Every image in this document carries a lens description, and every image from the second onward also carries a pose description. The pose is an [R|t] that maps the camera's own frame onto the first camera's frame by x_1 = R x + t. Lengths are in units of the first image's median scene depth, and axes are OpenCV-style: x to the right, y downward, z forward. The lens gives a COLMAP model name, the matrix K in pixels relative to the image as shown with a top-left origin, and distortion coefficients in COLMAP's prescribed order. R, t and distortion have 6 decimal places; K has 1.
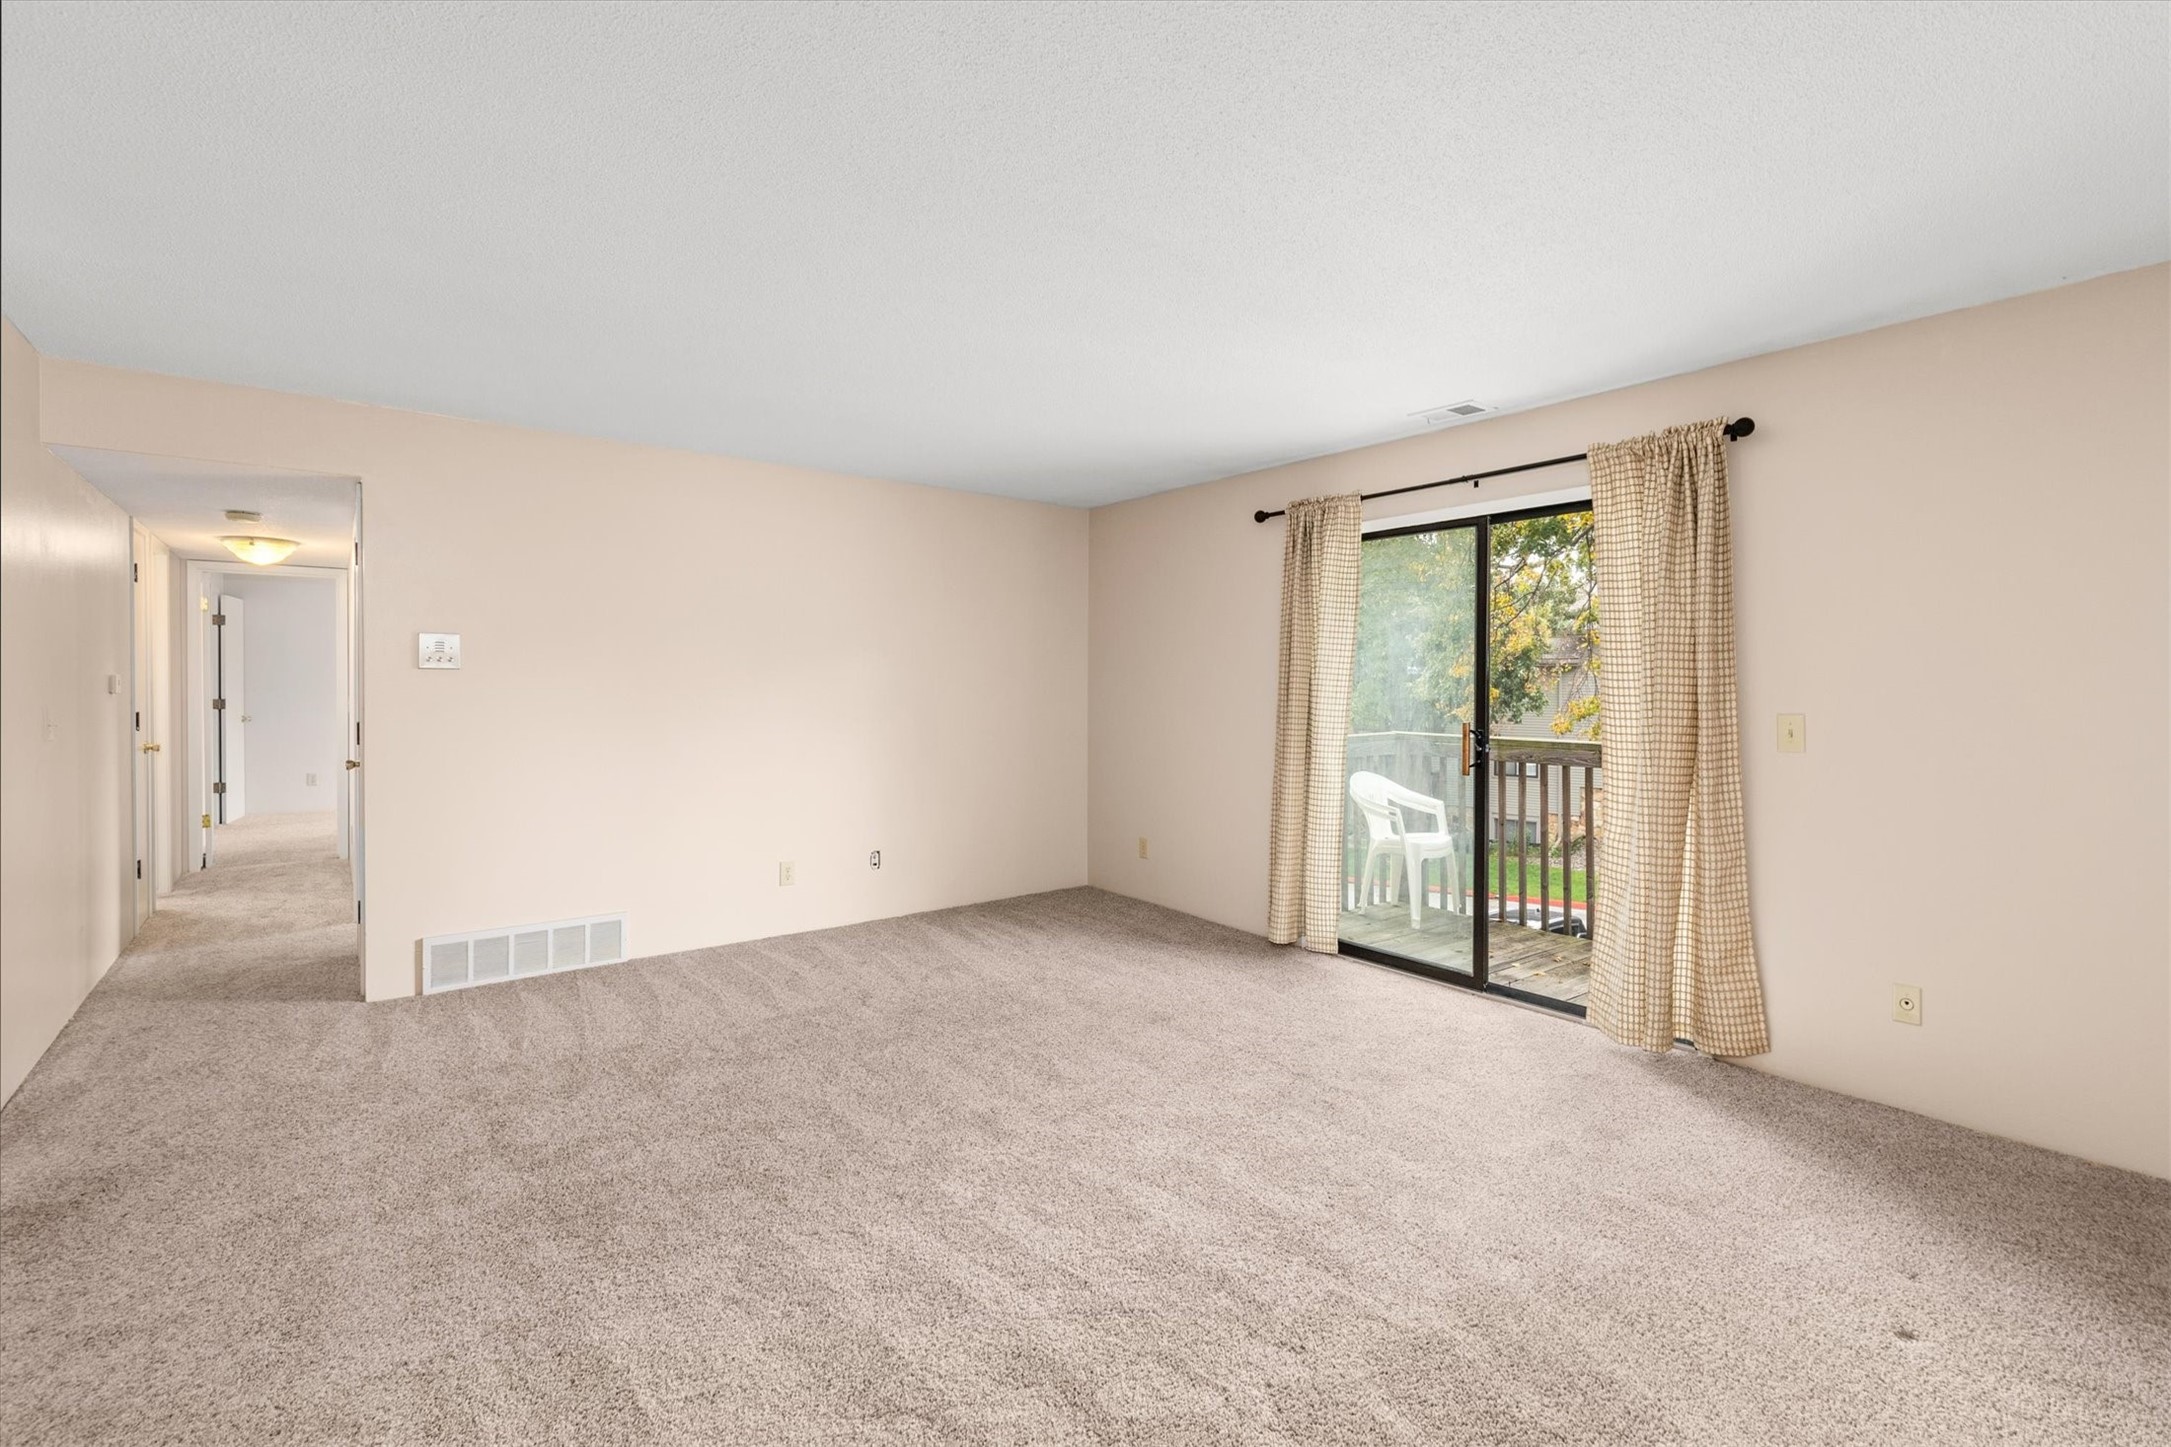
lens RADIAL K [[991.2, 0, 1089.8], [0, 991.2, 684.0], [0, 0, 1]] dist [0.007124, 0.000417]
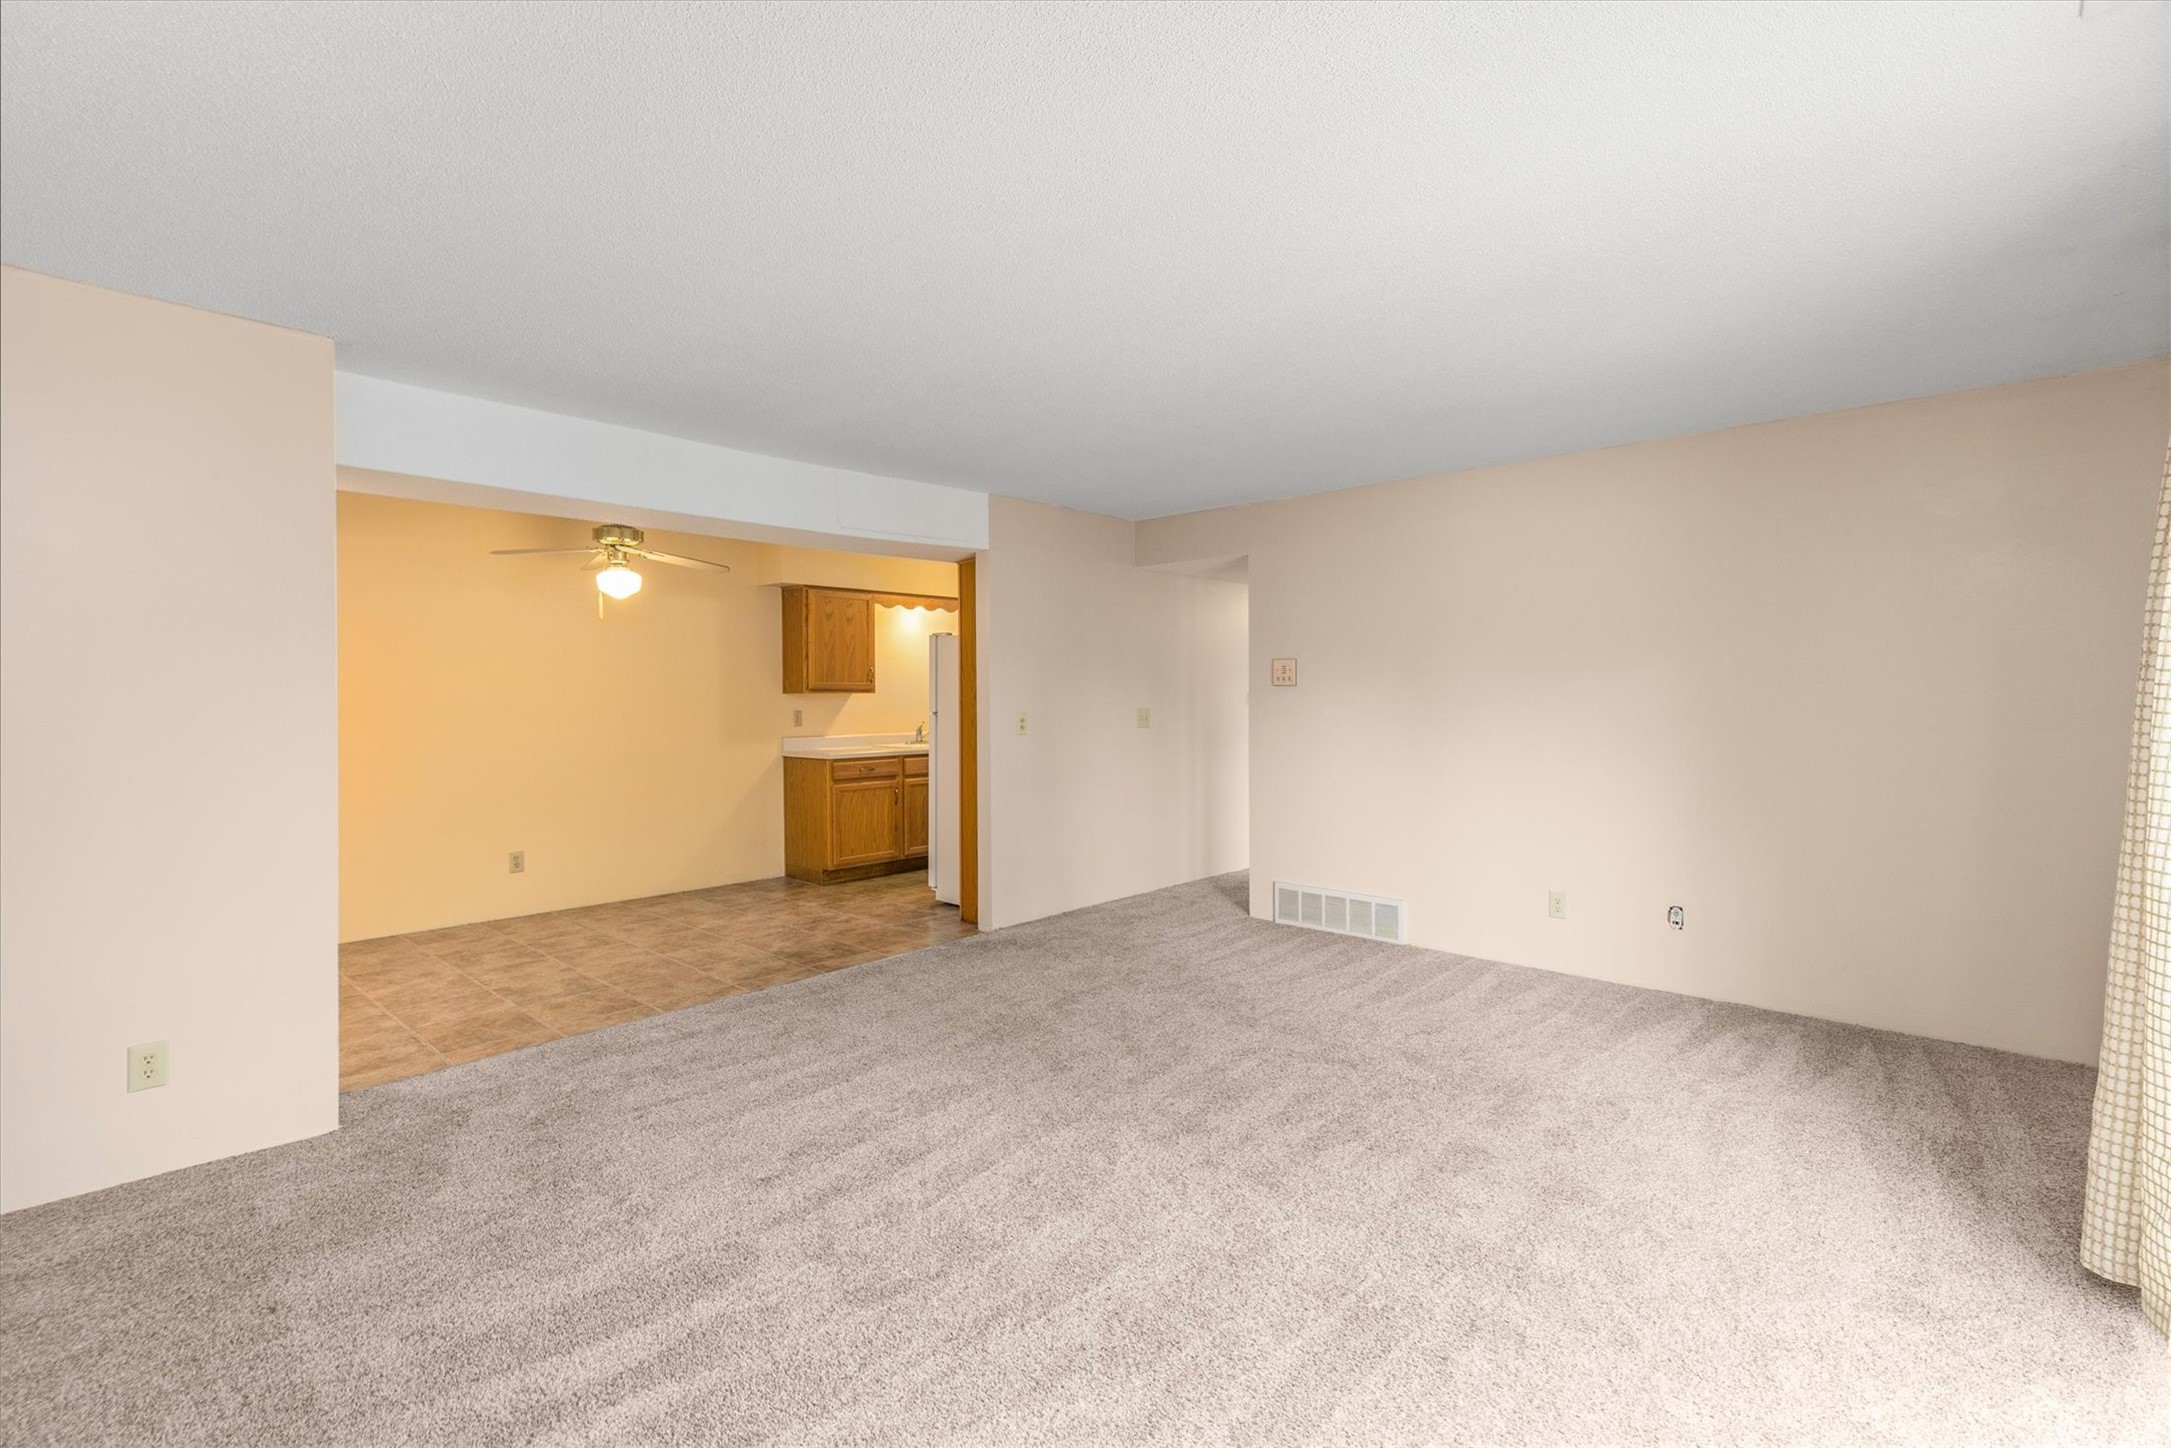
lens RADIAL K [[968.3, 0, 1093.8], [0, 968.3, 702.0], [0, 0, 1]] dist [0.003665, 0.000151]
pose [[0.168458, 0.005555, -0.985693, 0.606851], [0.001033, 0.999983, 0.005812, -0.000639], [0.985708, -0.001998, 0.168449, 0.526220]]
